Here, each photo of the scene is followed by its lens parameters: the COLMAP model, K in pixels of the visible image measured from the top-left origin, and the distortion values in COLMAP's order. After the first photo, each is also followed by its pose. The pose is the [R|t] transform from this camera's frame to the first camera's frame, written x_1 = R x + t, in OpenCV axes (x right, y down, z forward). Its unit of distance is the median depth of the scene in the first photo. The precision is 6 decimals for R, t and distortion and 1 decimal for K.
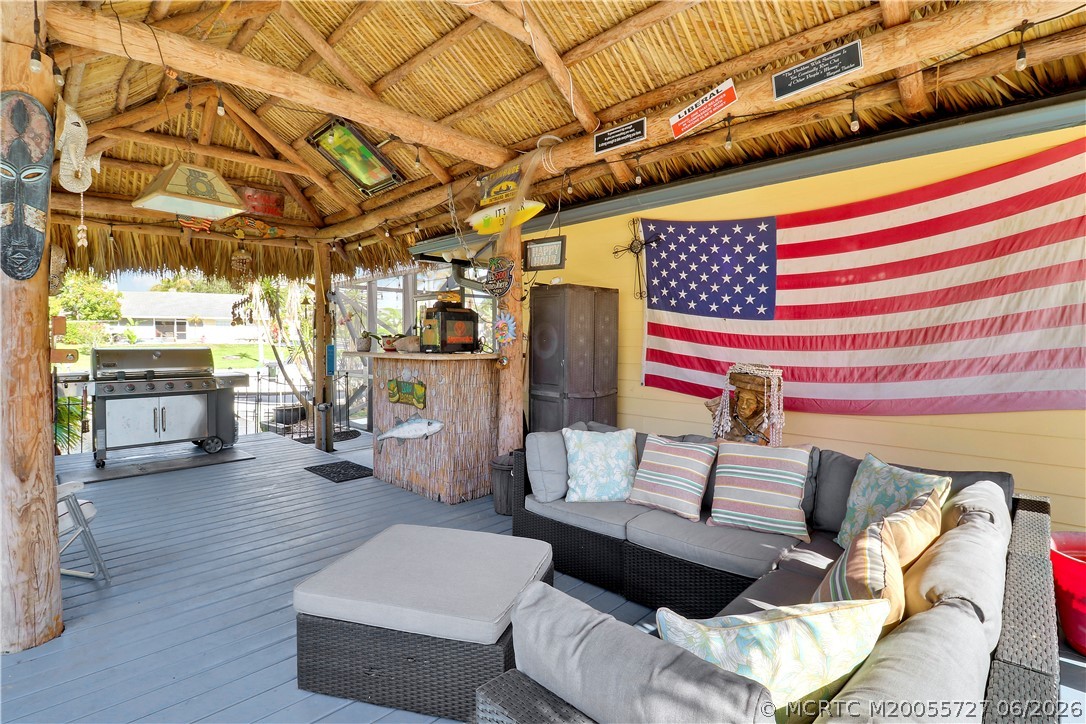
lens RADIAL K [[508.0, 0, 543.3], [0, 508.0, 350.4], [0, 0, 1]] dist [-0.001879, -0.010081]
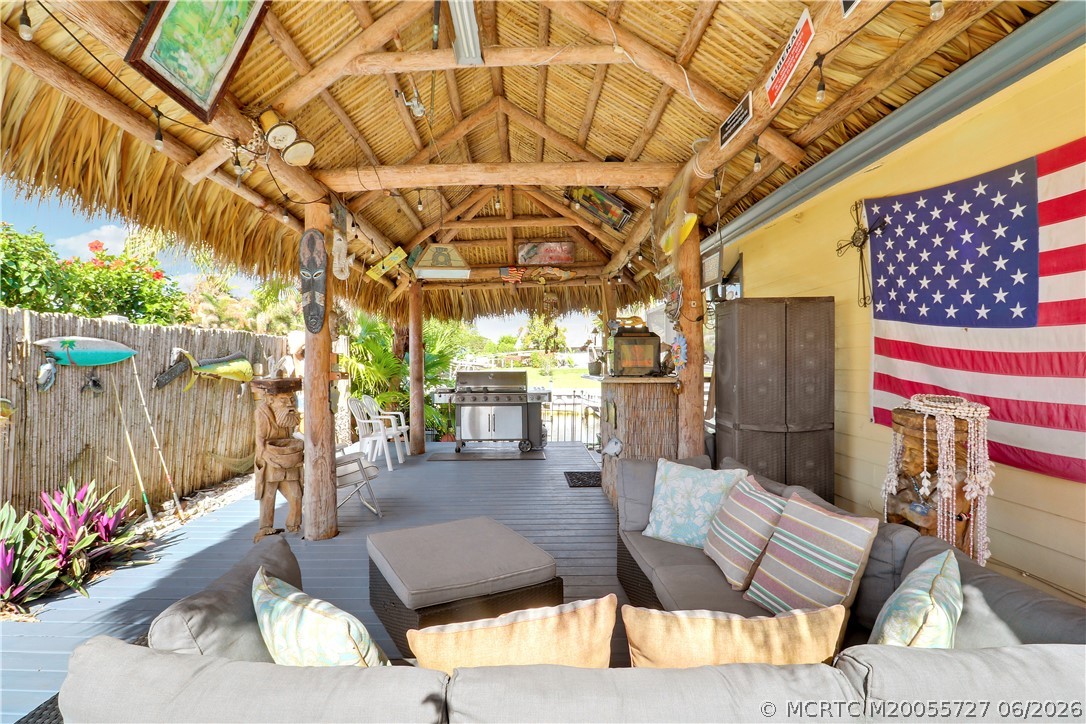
lens RADIAL K [[508.0, 0, 533.8], [0, 508.0, 369.5], [0, 0, 1]] dist [-0.001879, -0.010081]
pose [[0.706858, -0.000827, -0.707355, 0.394055], [-0.004039, 0.999978, -0.005206, -0.002571], [0.707344, 0.006536, 0.706839, 0.129770]]
